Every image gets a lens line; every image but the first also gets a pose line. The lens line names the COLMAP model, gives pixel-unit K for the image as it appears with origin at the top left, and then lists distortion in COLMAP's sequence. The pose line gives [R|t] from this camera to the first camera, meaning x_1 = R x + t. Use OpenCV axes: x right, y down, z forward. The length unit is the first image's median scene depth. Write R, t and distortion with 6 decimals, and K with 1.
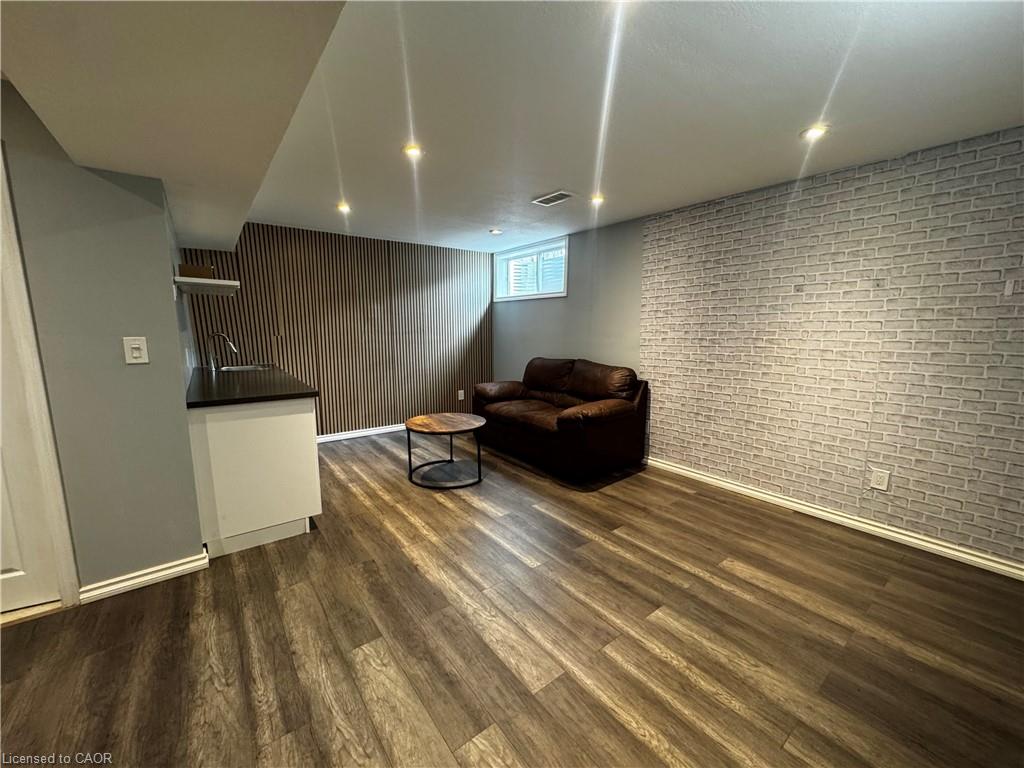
lens RADIAL K [[408.9, 0, 509.9], [0, 408.9, 383.2], [0, 0, 1]] dist [0.000762, -0.000074]
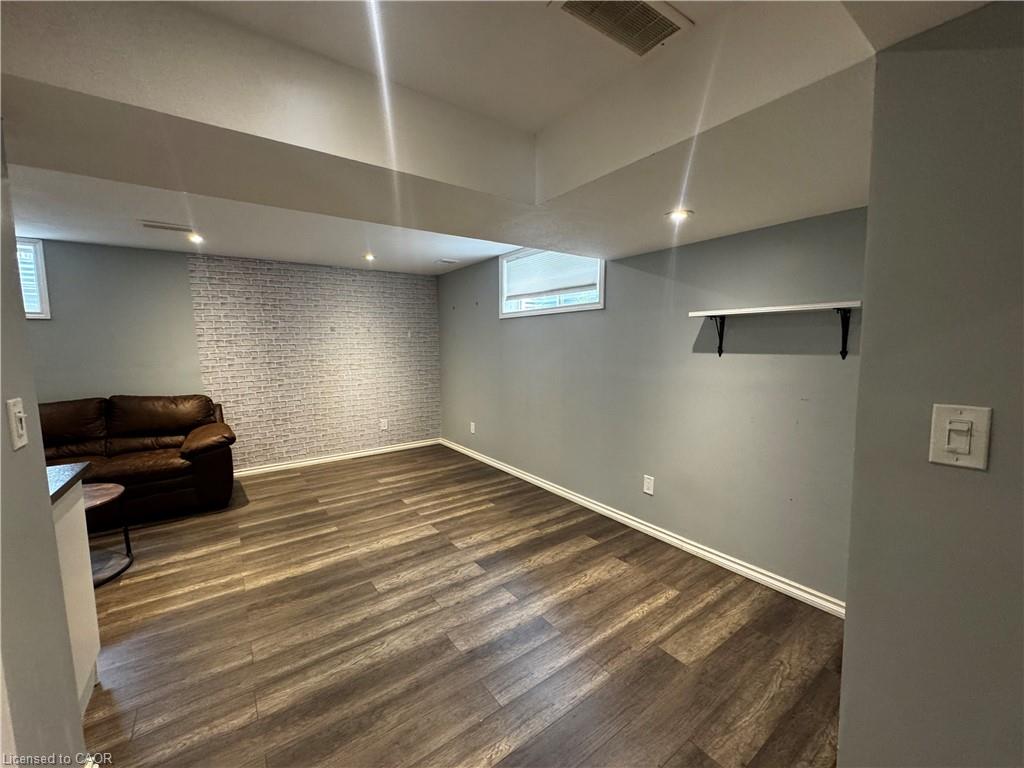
lens RADIAL K [[408.9, 0, 508.7], [0, 408.9, 383.1], [0, 0, 1]] dist [0.000762, -0.000074]
pose [[0.034131, -0.099561, 0.994446, -1.090034], [0.154047, 0.983659, 0.093194, -0.064405], [-0.987474, 0.150011, 0.048911, 0.255262]]
